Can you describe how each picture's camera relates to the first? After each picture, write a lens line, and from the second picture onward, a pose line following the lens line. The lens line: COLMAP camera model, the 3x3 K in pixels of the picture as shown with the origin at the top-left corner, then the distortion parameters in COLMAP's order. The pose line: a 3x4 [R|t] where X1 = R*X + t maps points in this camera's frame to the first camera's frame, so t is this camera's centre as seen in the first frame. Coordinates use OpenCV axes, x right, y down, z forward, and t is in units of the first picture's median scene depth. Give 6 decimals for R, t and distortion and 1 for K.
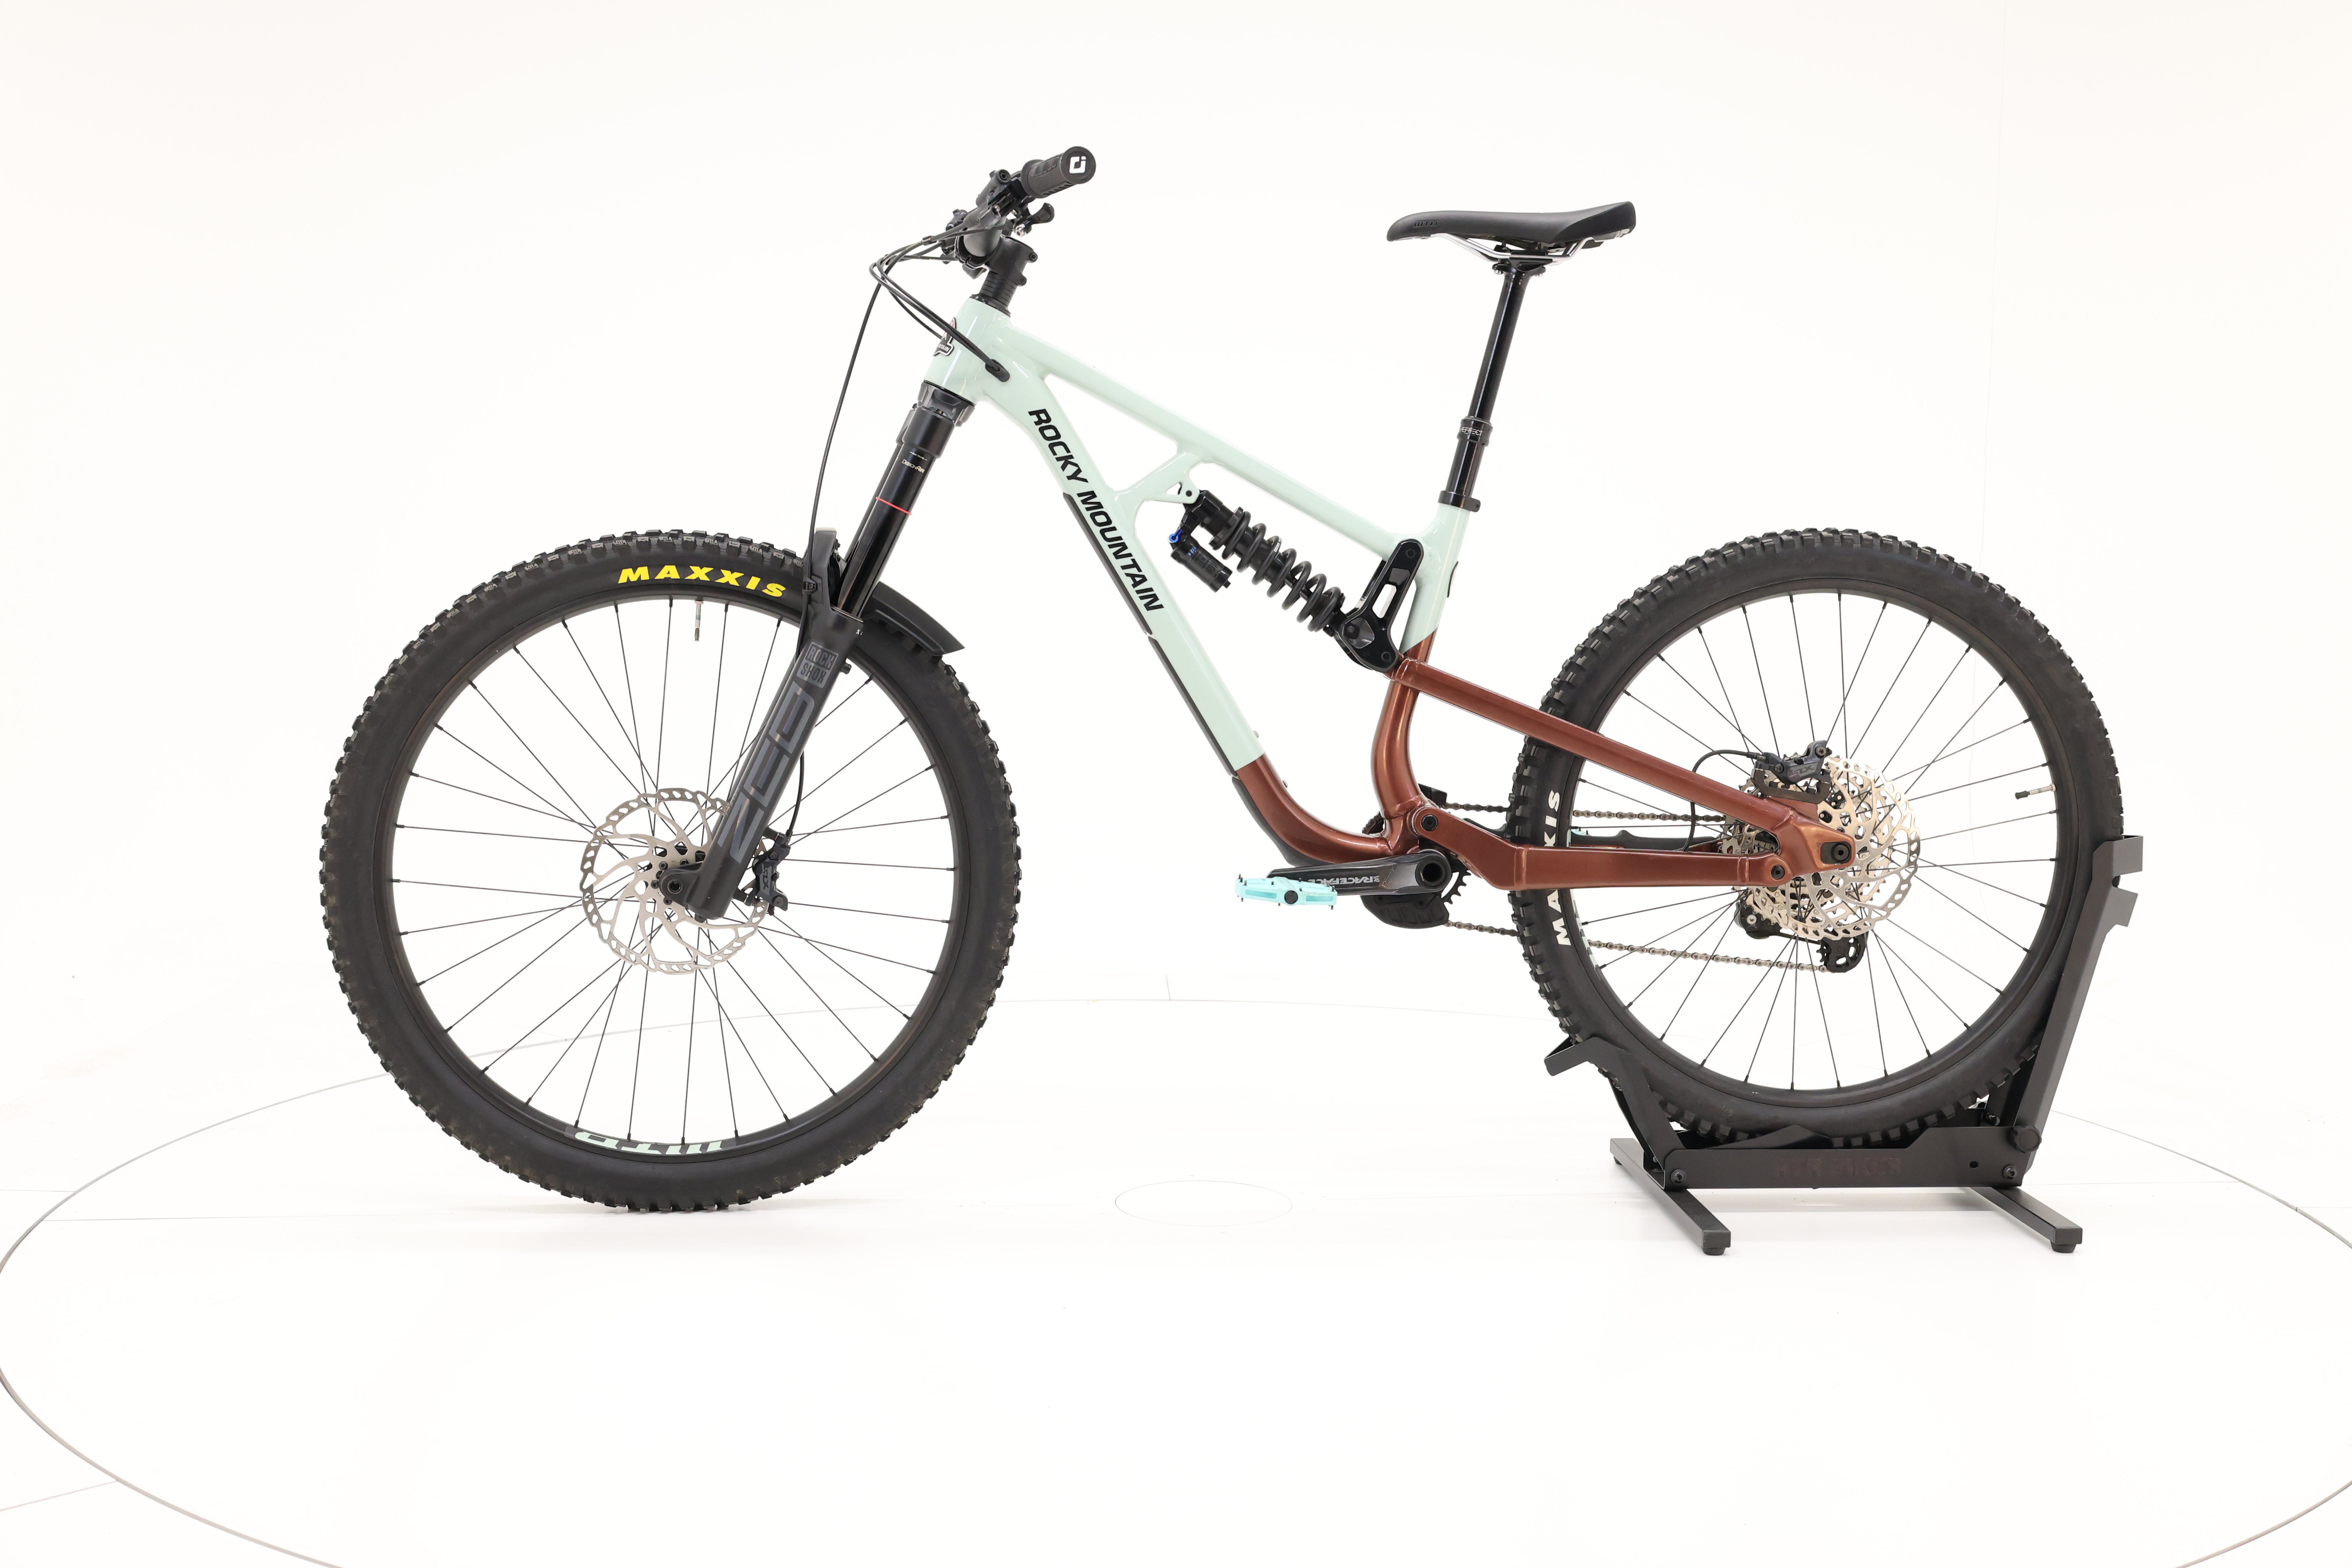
lens RADIAL K [[2646.1, 0, 1189.4], [0, 2646.1, 787.3], [0, 0, 1]] dist [0.008375, 0.000000]
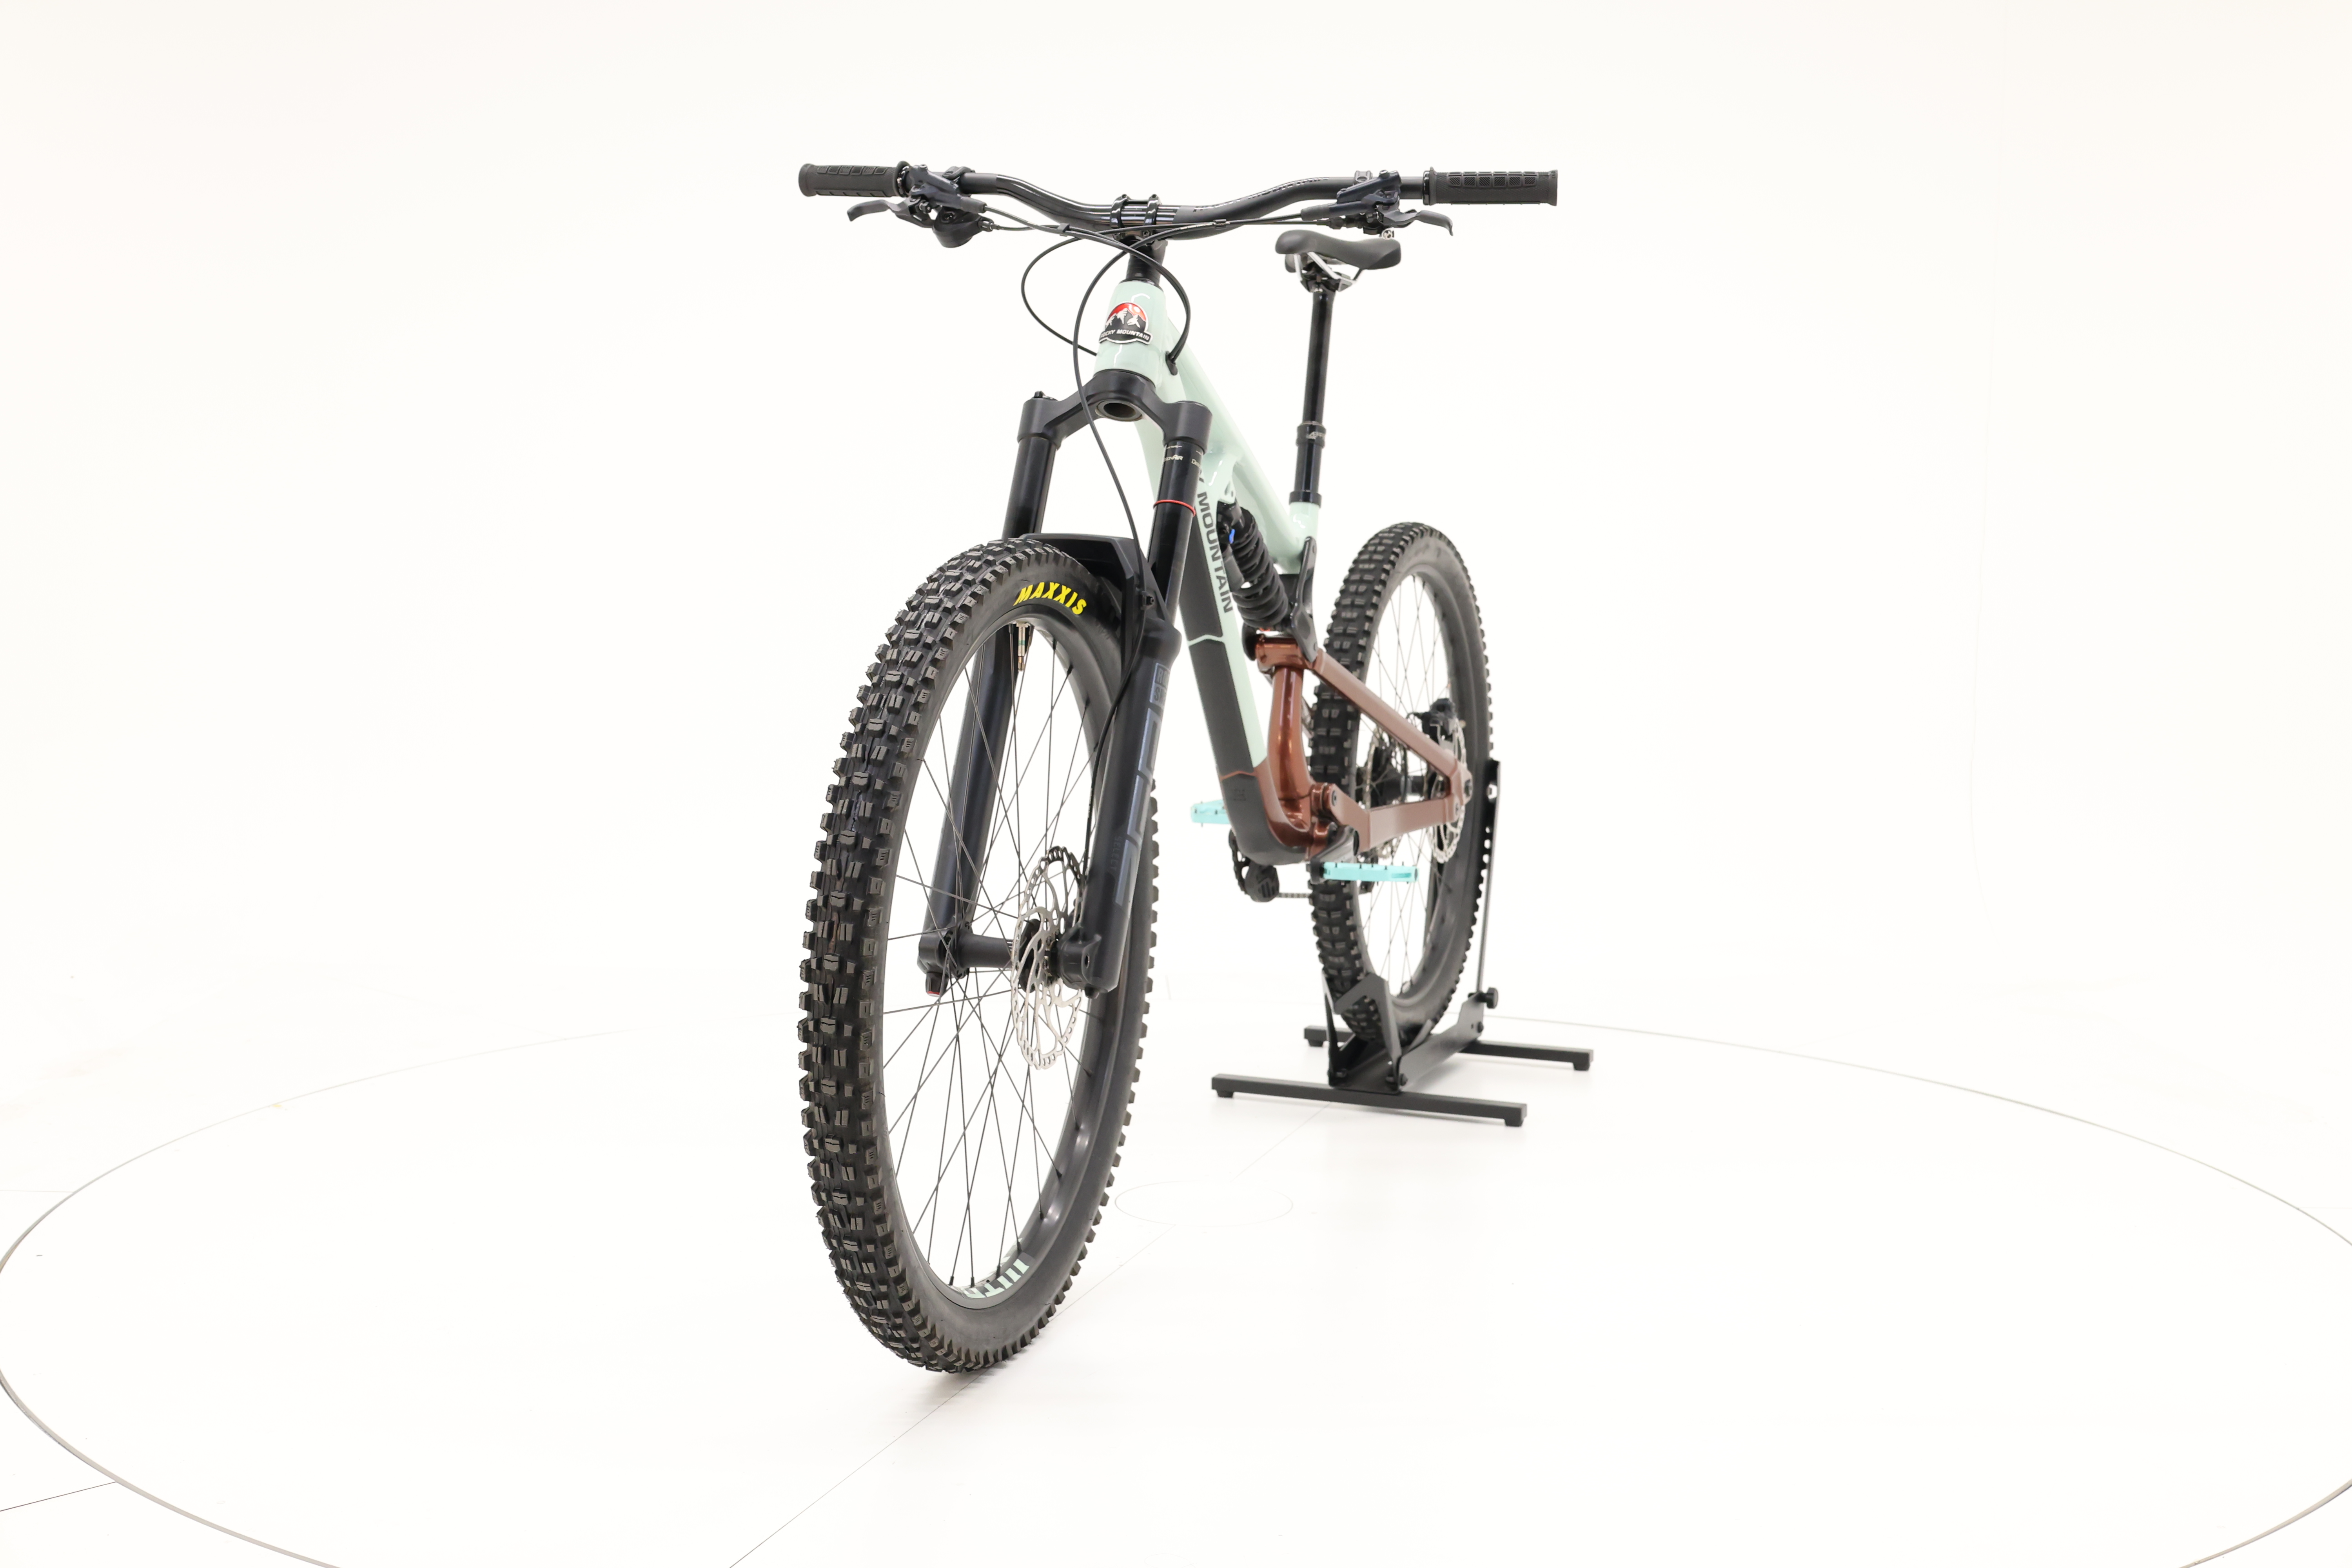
lens RADIAL K [[2646.1, 0, 1170.8], [0, 2646.1, 773.5], [0, 0, 1]] dist [0.008375, 0.000000]
pose [[0.444761, -0.095076, 0.890589, -0.899498], [0.080276, 0.994579, 0.066088, -0.073382], [-0.892045, 0.042099, 0.449982, 0.571851]]
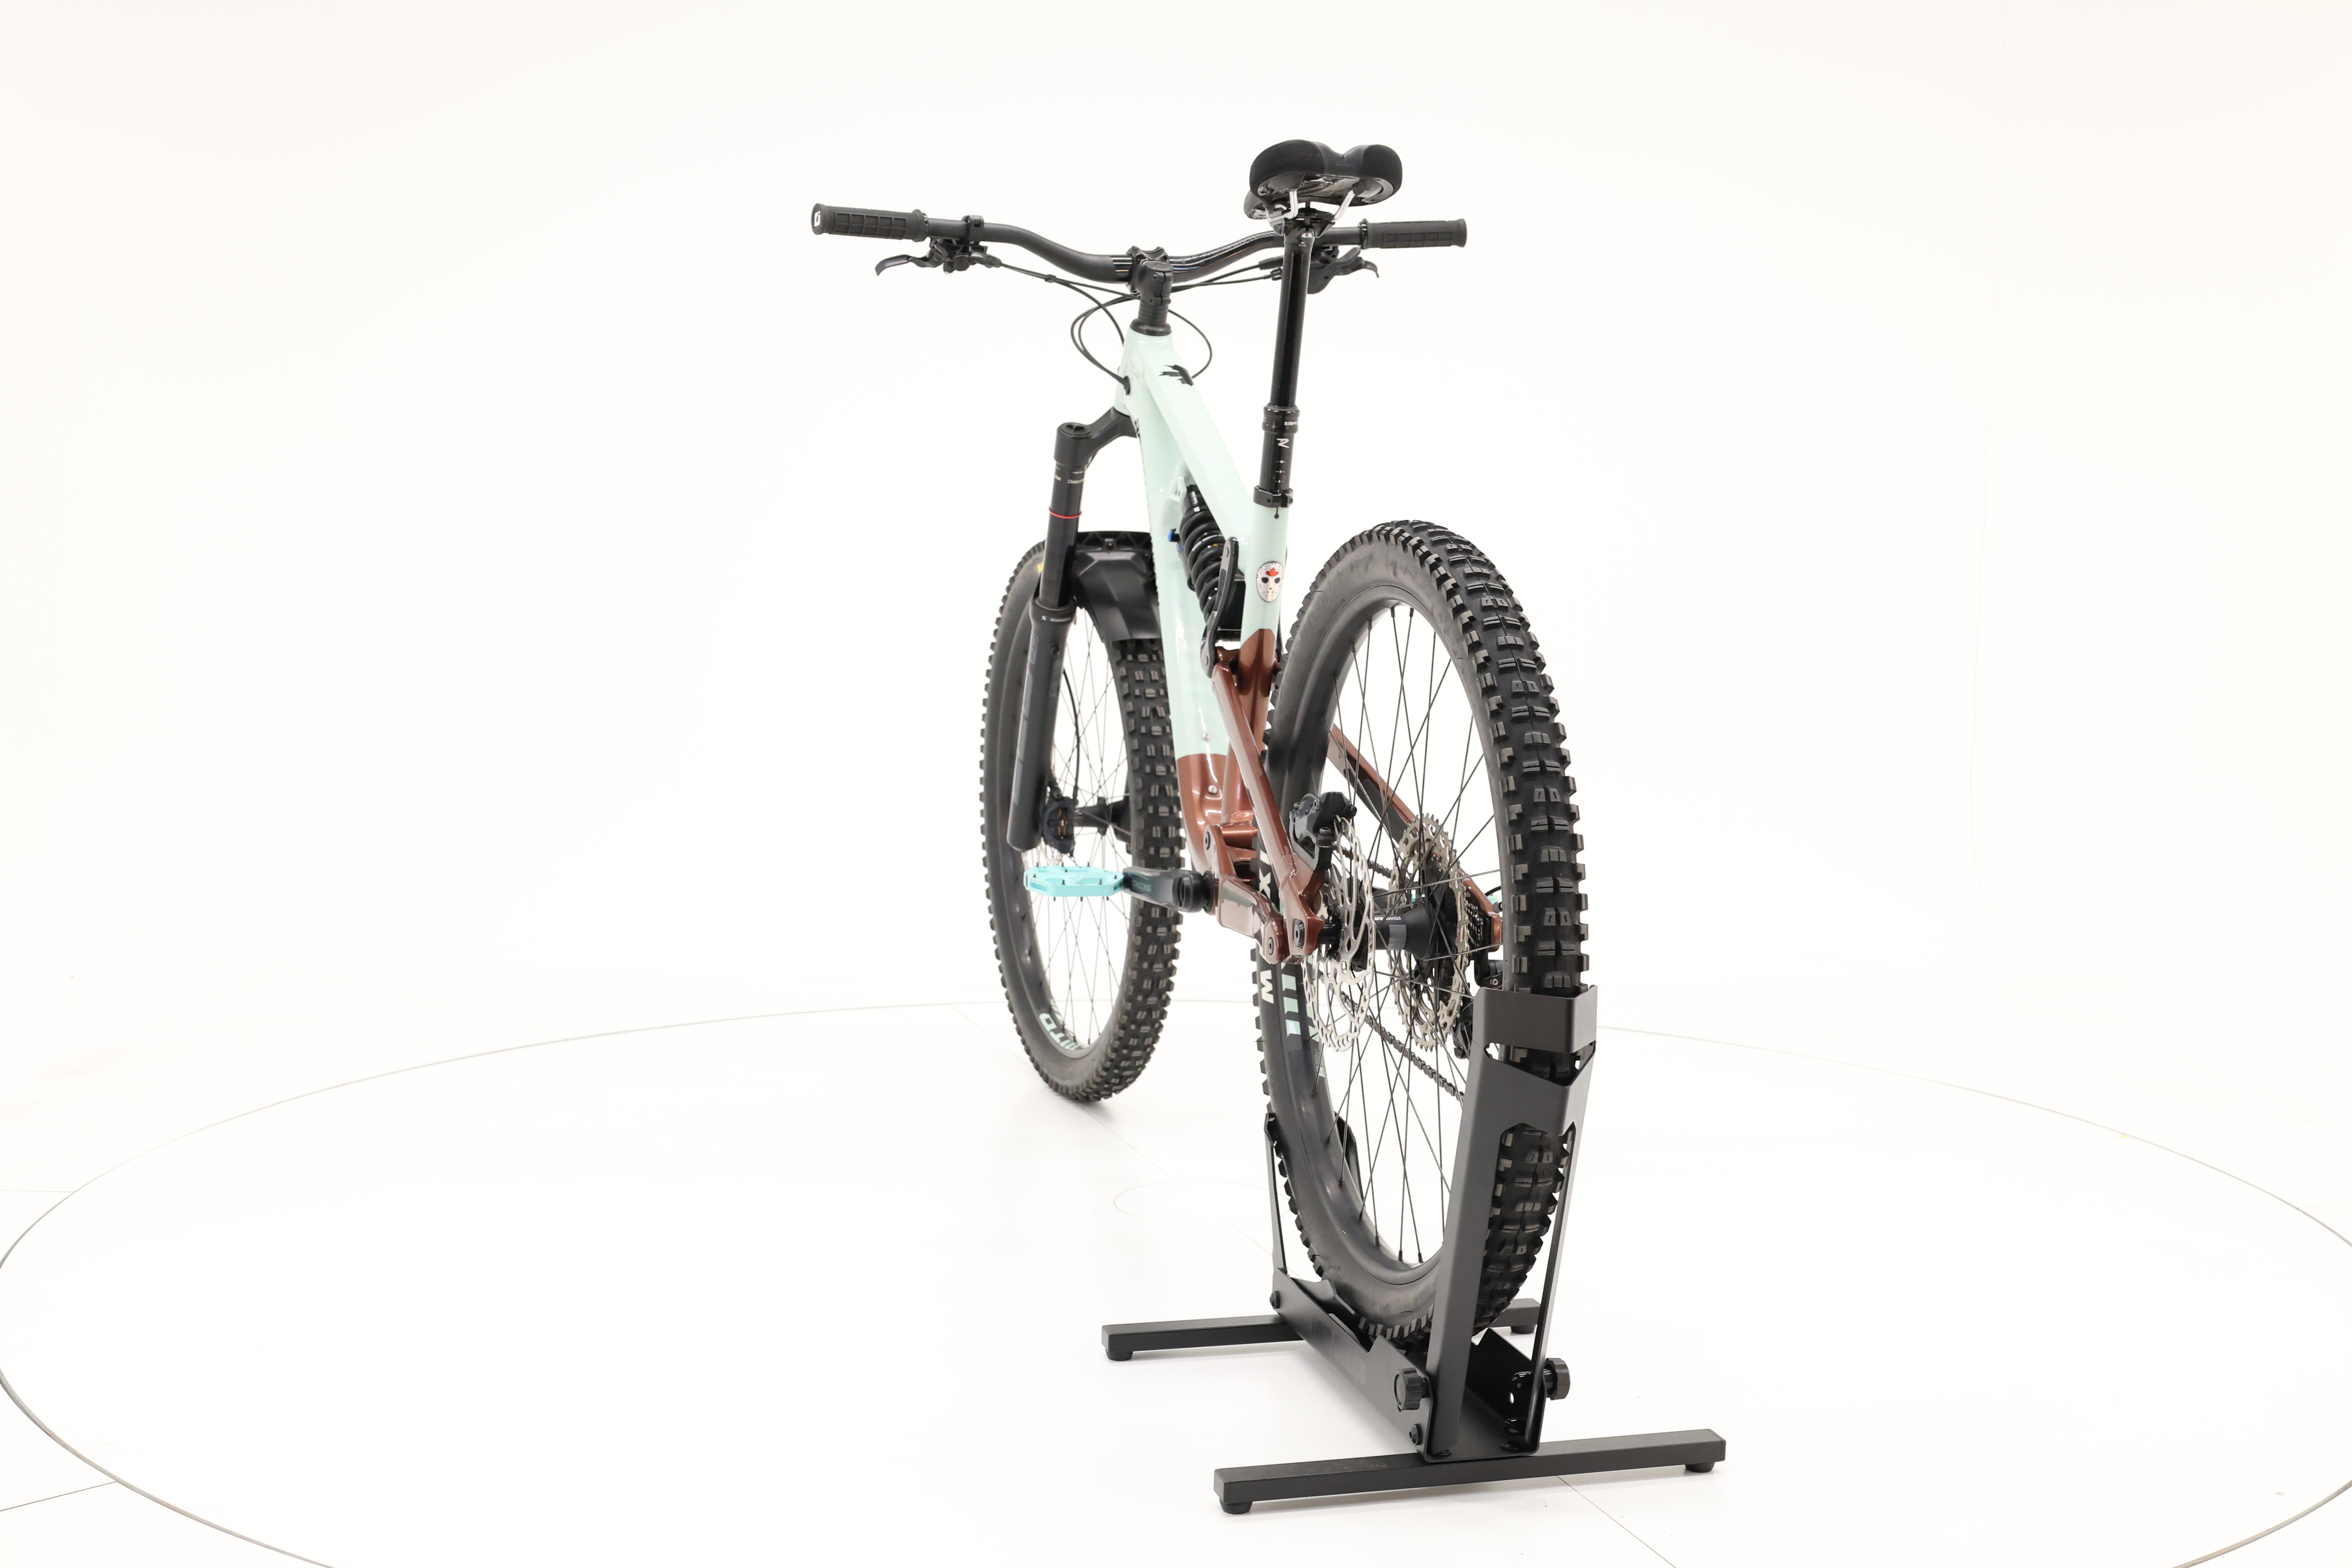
lens RADIAL K [[2646.1, 0, 1184.6], [0, 2646.1, 782.5], [0, 0, 1]] dist [0.008375, 0.000000]
pose [[0.182193, 0.083911, -0.979676, 0.999137], [-0.110459, 0.991792, 0.064407, -0.066157], [0.977039, 0.096480, 0.189966, 0.812079]]
